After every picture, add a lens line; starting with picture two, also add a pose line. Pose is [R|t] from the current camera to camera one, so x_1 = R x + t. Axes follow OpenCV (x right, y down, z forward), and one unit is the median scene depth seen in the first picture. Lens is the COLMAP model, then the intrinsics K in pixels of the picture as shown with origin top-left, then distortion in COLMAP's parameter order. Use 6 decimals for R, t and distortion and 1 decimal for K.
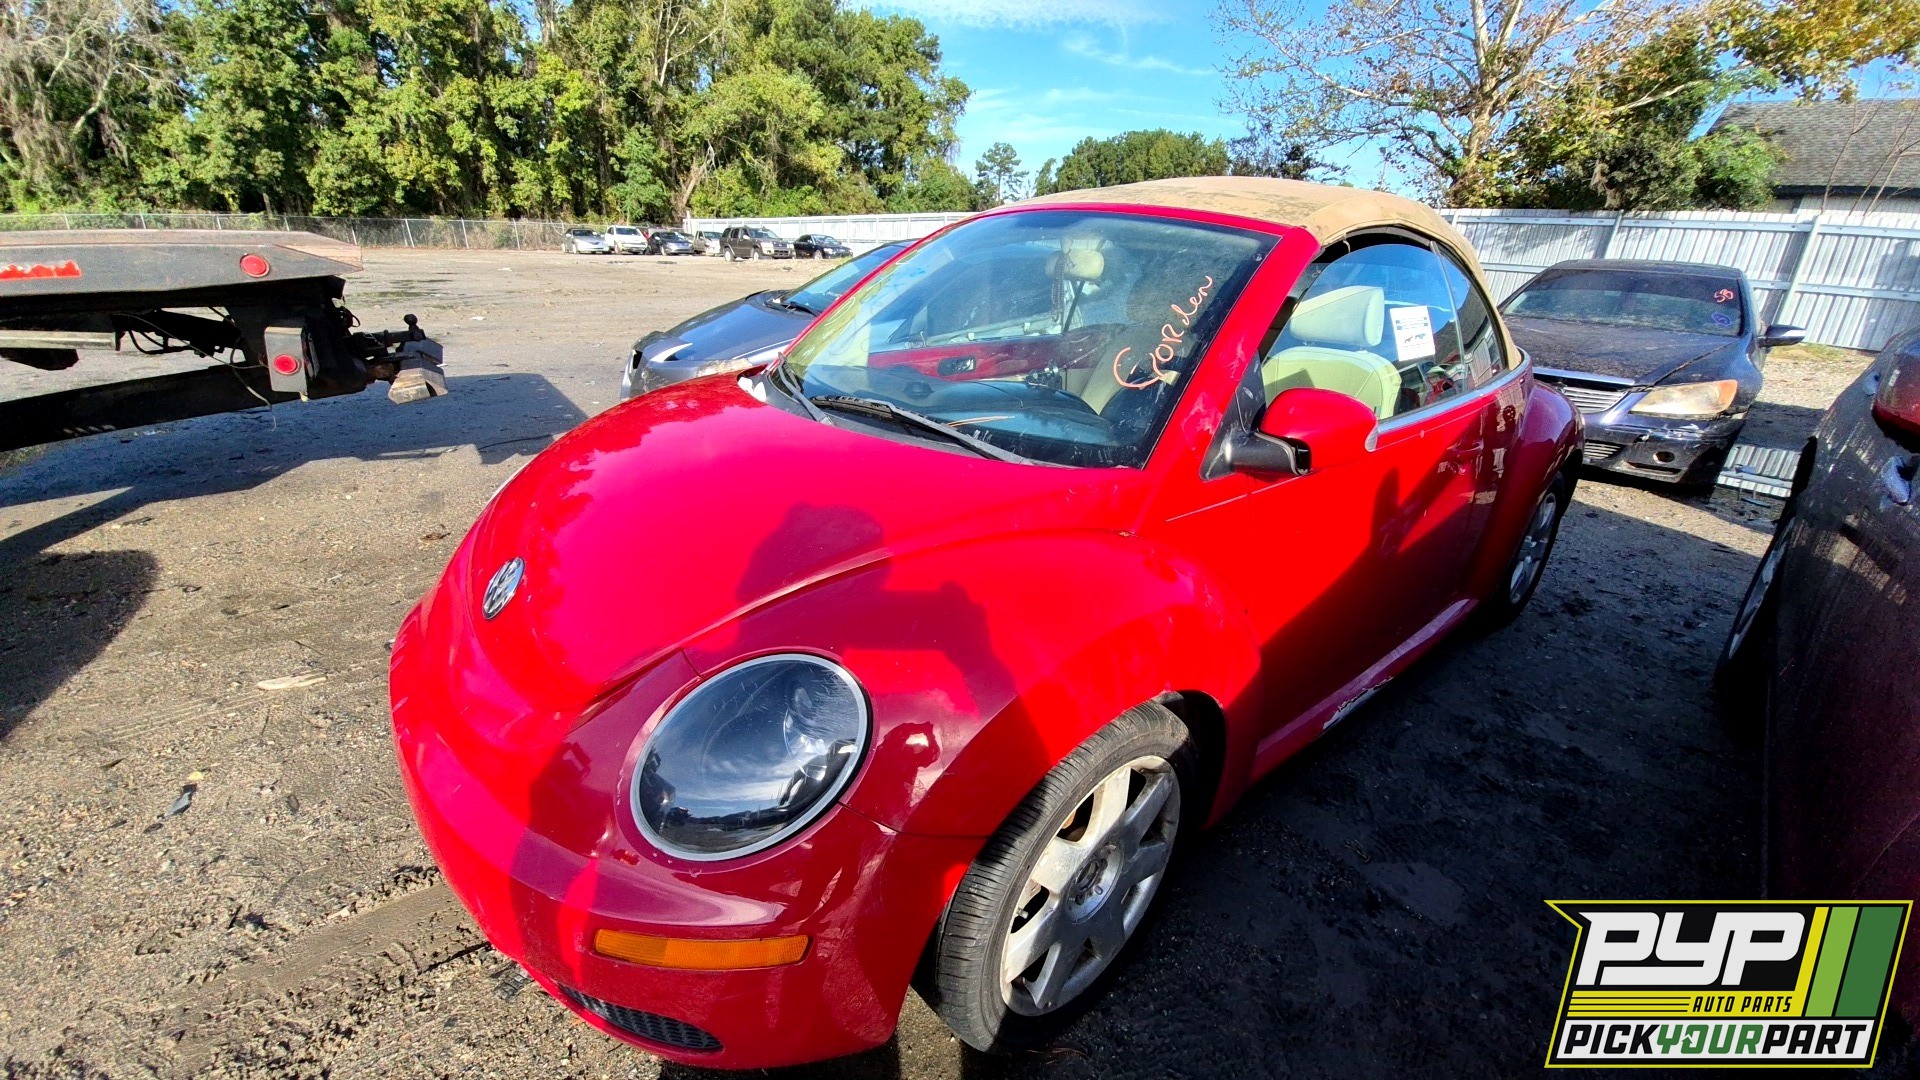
lens RADIAL K [[745.7, 0, 972.2], [0, 745.7, 535.0], [0, 0, 1]] dist [-0.010415, -0.007834]
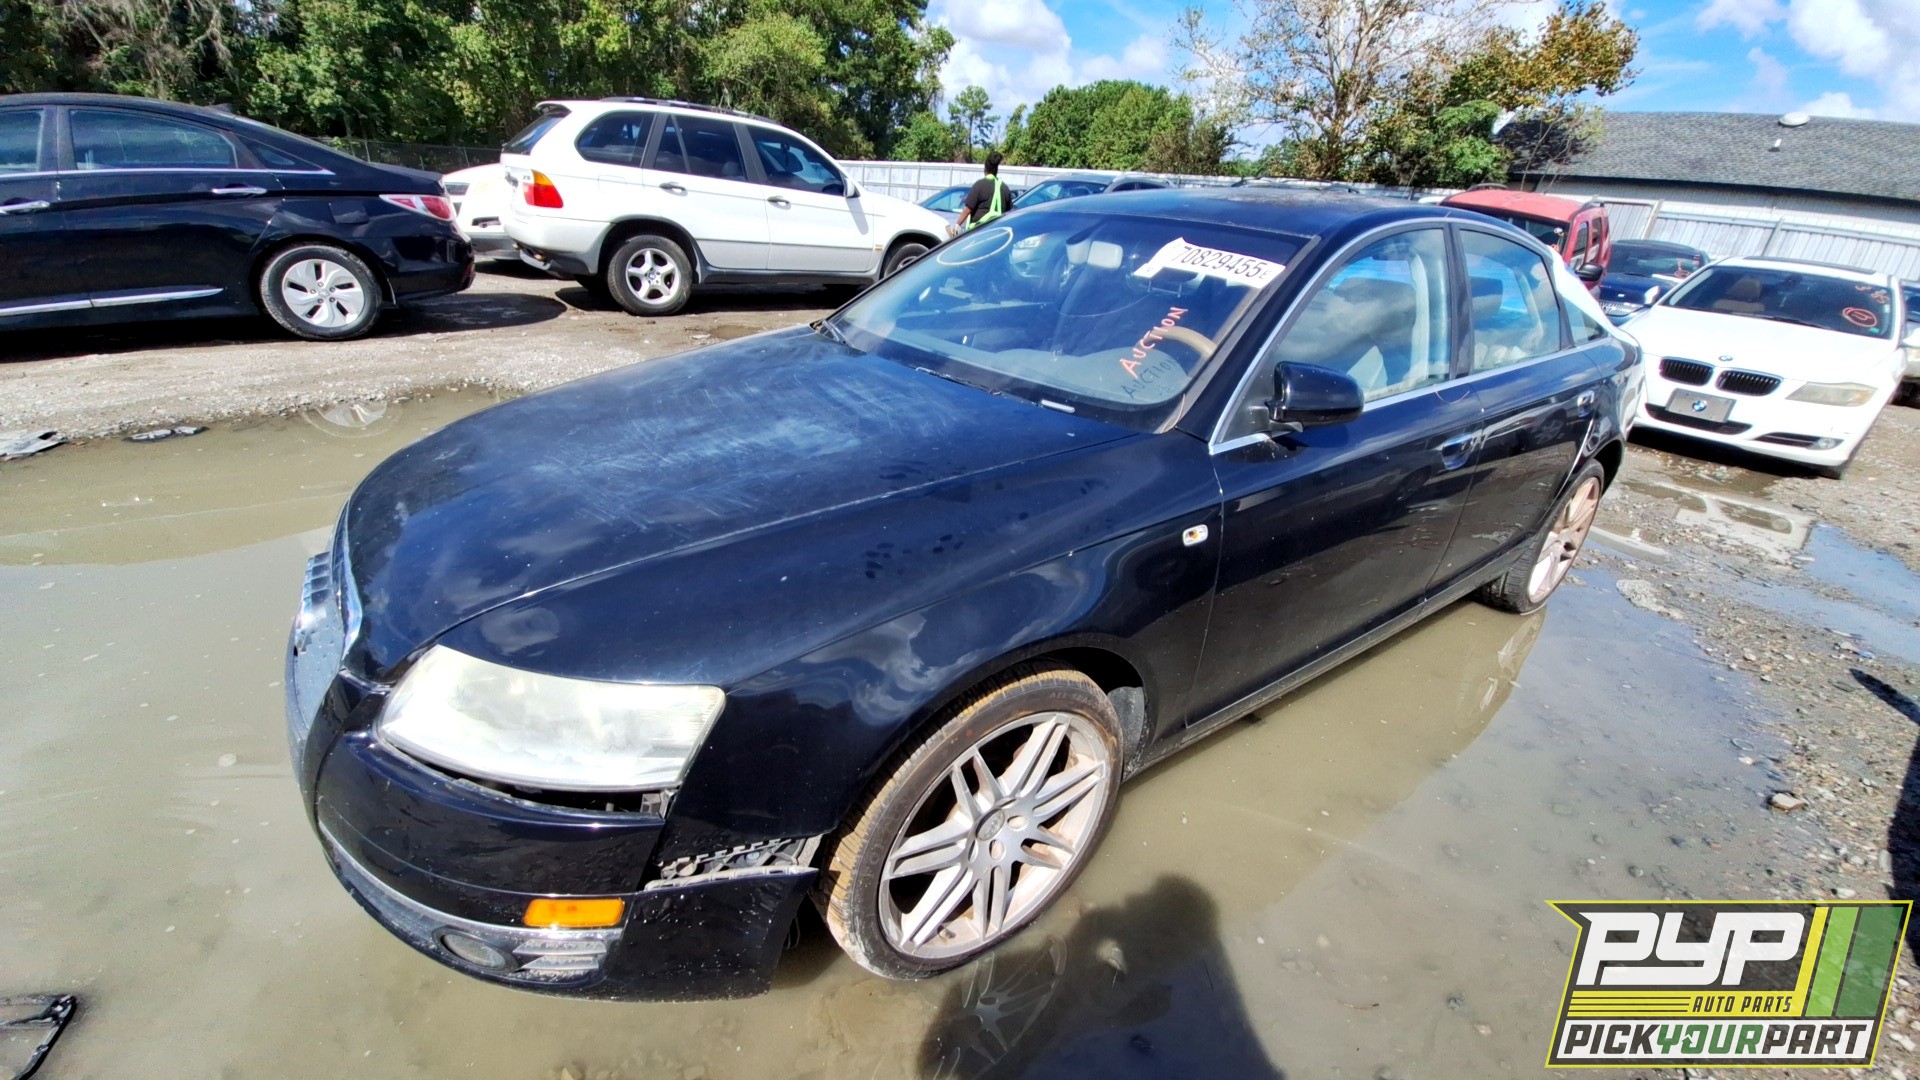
lens RADIAL K [[745.7, 0, 955.2], [0, 745.7, 564.1], [0, 0, 1]] dist [-0.010415, -0.007834]
pose [[0.998923, 0.019798, 0.041966, -0.116466], [-0.023731, 0.995157, 0.095389, 0.190713], [-0.039874, -0.096282, 0.994555, -0.501599]]
